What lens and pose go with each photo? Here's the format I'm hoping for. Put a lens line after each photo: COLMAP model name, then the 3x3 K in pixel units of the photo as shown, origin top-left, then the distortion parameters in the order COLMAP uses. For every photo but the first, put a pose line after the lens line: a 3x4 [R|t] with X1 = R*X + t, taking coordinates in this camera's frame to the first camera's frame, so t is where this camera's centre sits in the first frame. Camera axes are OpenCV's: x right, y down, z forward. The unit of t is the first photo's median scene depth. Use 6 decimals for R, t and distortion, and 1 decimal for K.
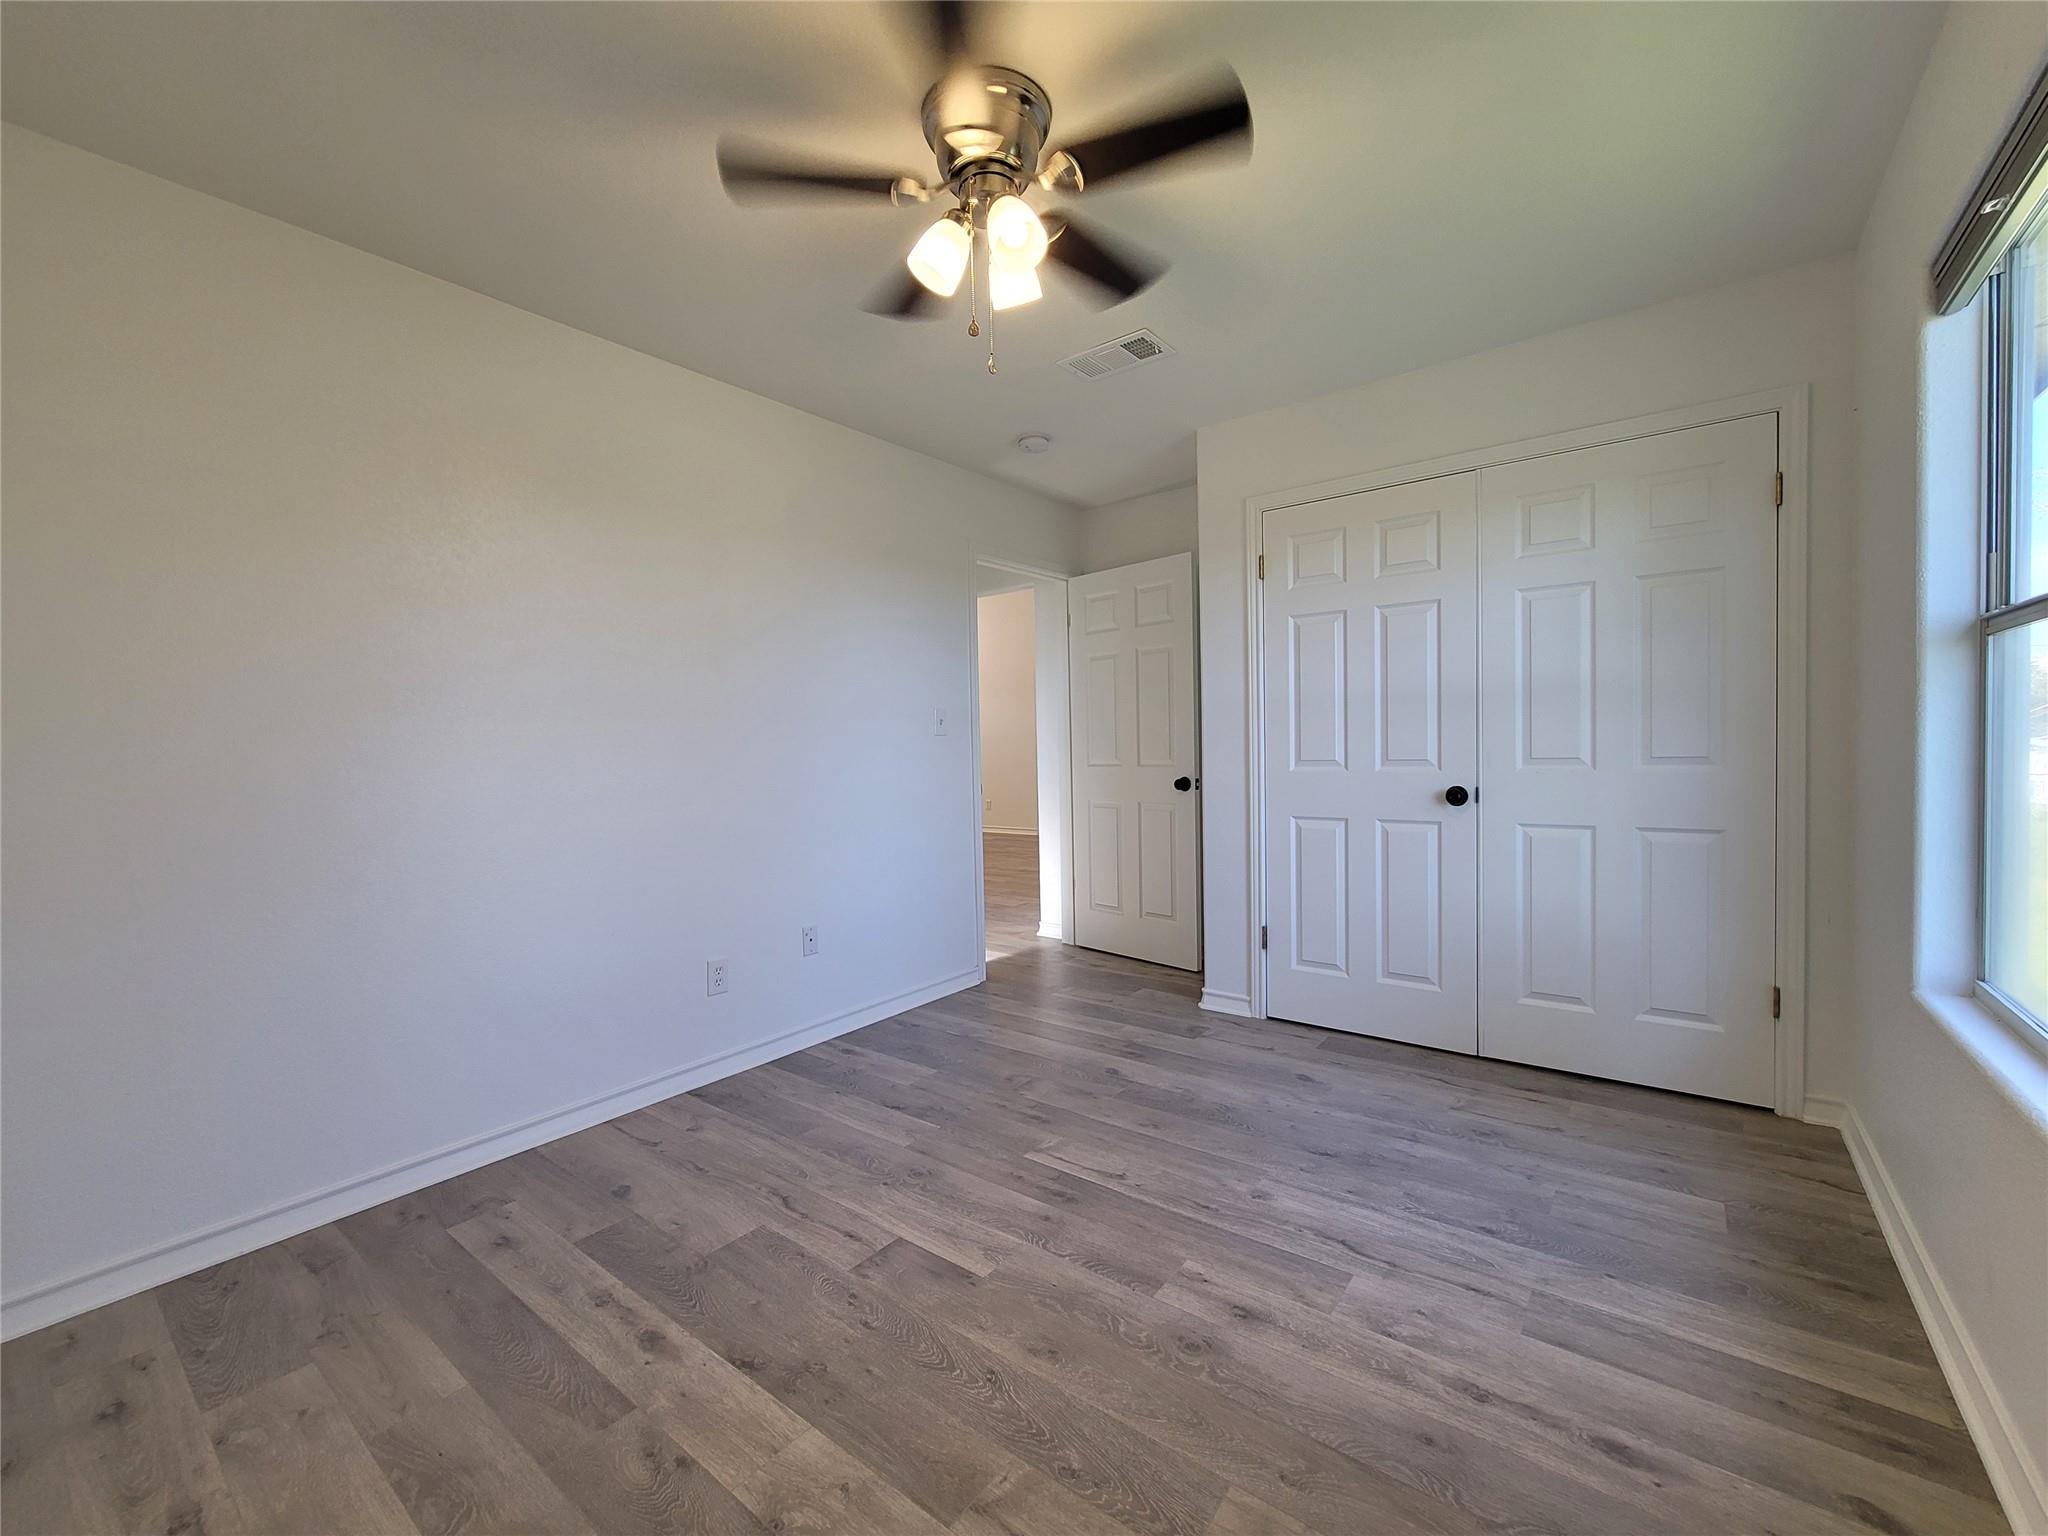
lens RADIAL K [[834.1, 0, 1024.0], [0, 834.1, 768.0], [0, 0, 1]] dist [-0.000332, 0.000119]
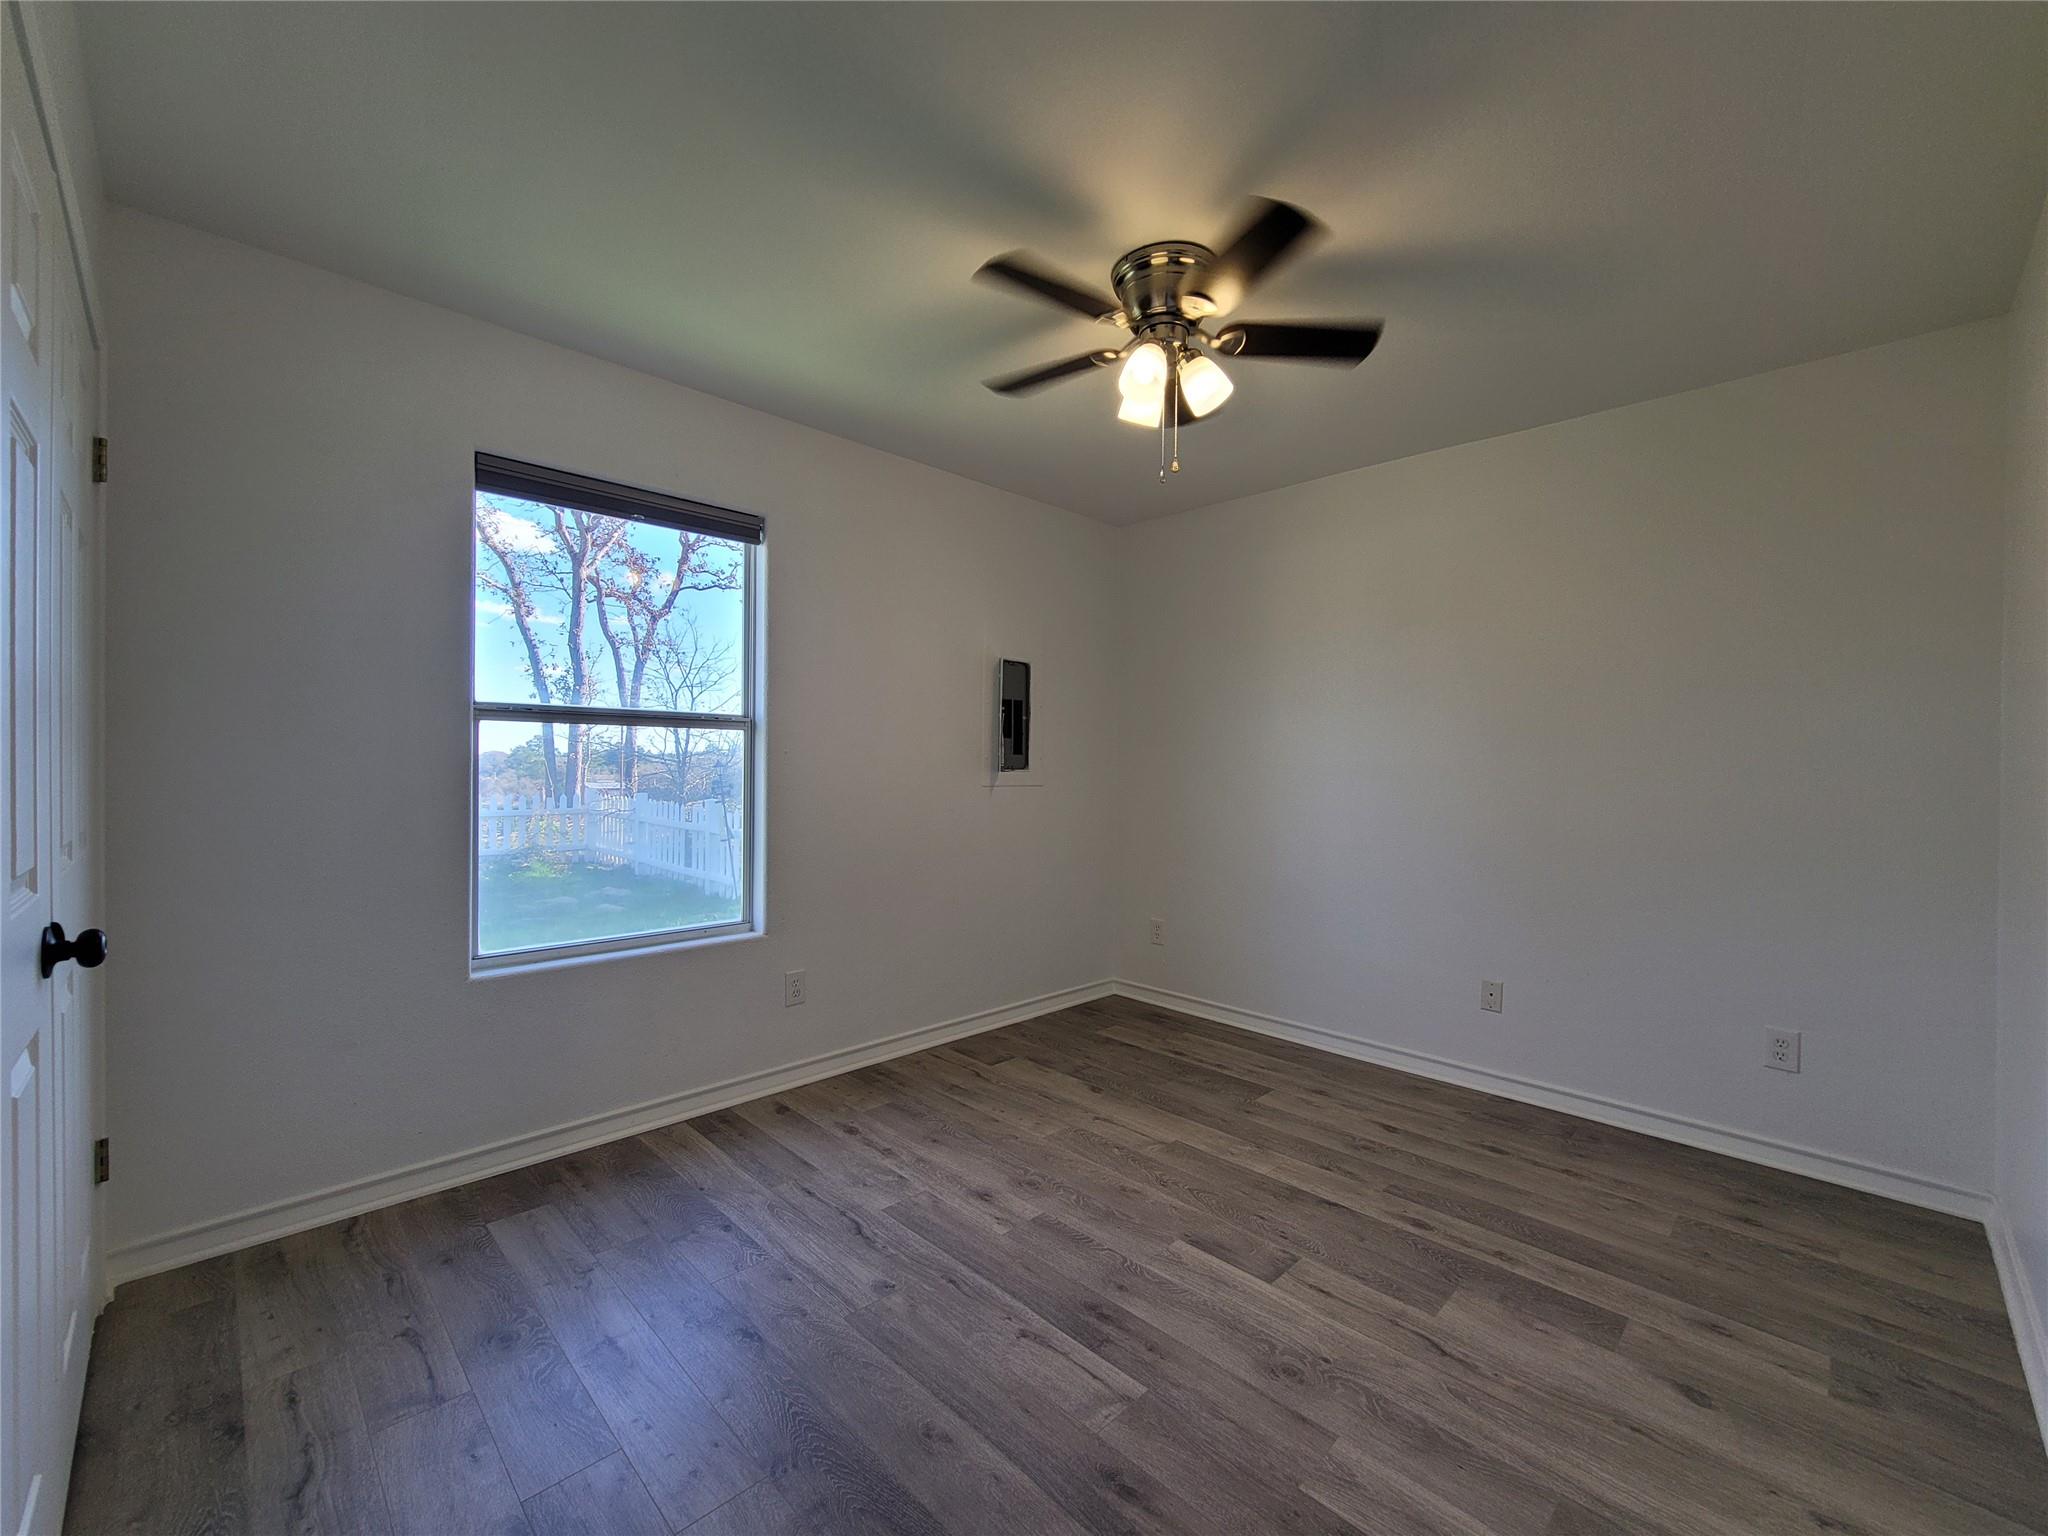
lens RADIAL K [[834.1, 0, 1024.0], [0, 834.1, 768.0], [0, 0, 1]] dist [-0.000332, 0.000119]
pose [[-0.991094, 0.011312, 0.132681, 0.003928], [0.015536, 0.999403, 0.030845, -0.093948], [-0.132253, 0.032632, -0.990679, 2.081527]]
